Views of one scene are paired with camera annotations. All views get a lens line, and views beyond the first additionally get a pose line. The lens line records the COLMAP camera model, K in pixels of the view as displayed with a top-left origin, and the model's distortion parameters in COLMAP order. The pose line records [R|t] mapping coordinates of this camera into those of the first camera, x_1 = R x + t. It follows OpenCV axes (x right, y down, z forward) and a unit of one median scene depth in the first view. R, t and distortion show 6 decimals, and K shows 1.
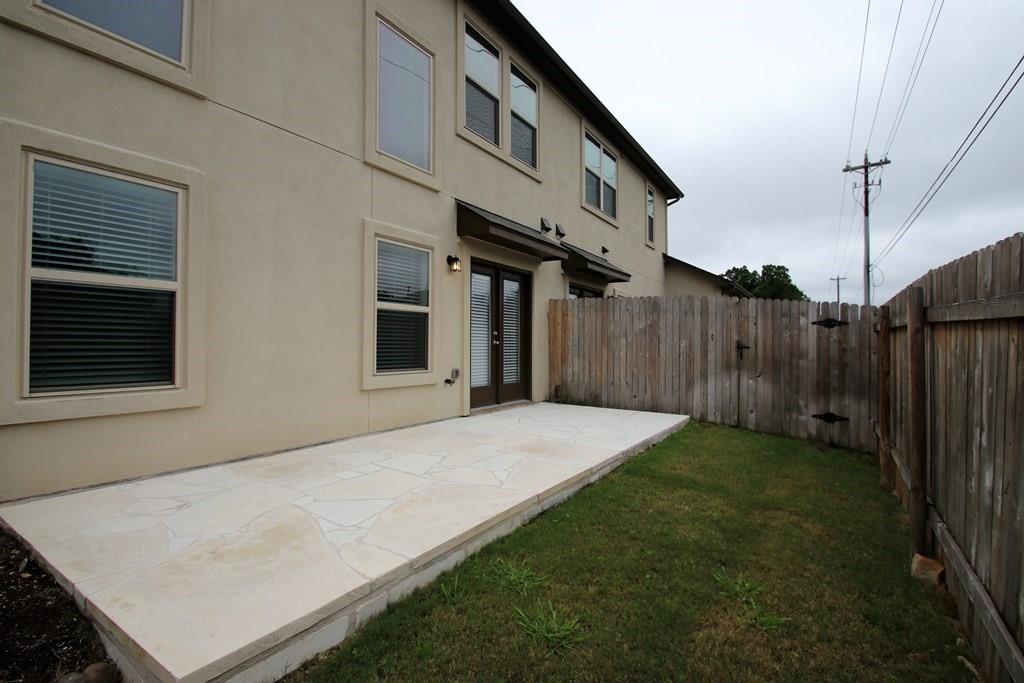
lens RADIAL K [[476.7, 0, 519.2], [0, 476.7, 338.5], [0, 0, 1]] dist [-0.001362, -0.000195]
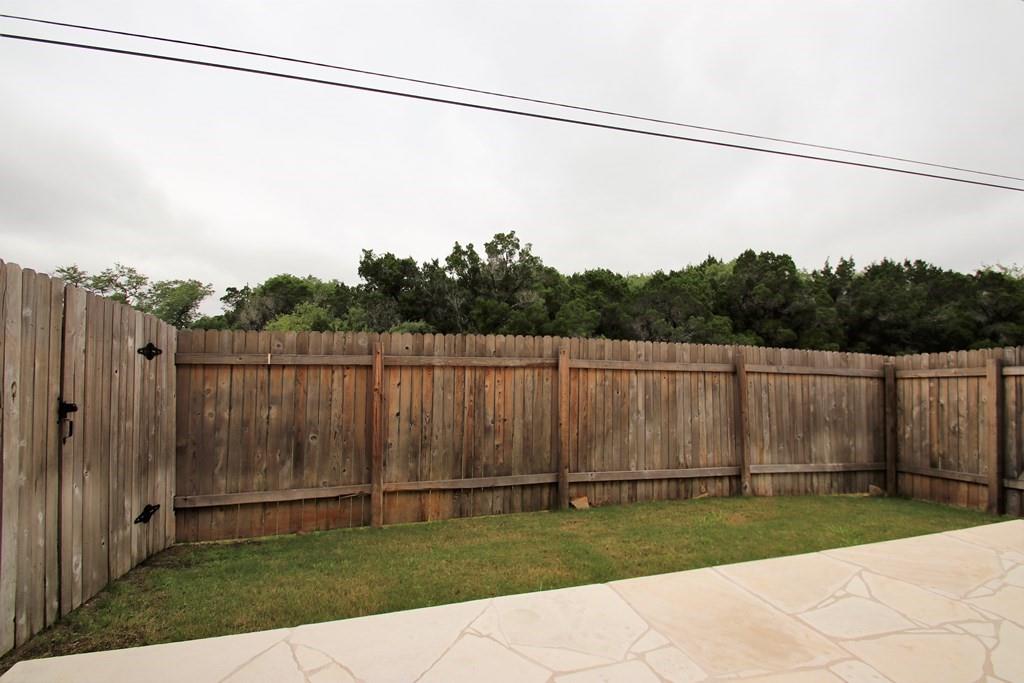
lens RADIAL K [[476.7, 0, 519.2], [0, 476.7, 338.5], [0, 0, 1]] dist [-0.001362, -0.000195]
pose [[-0.751250, -0.004222, 0.660005, -0.126212], [-0.027473, 0.999313, -0.024879, -0.072974], [-0.659446, -0.036822, -0.750850, 1.866090]]
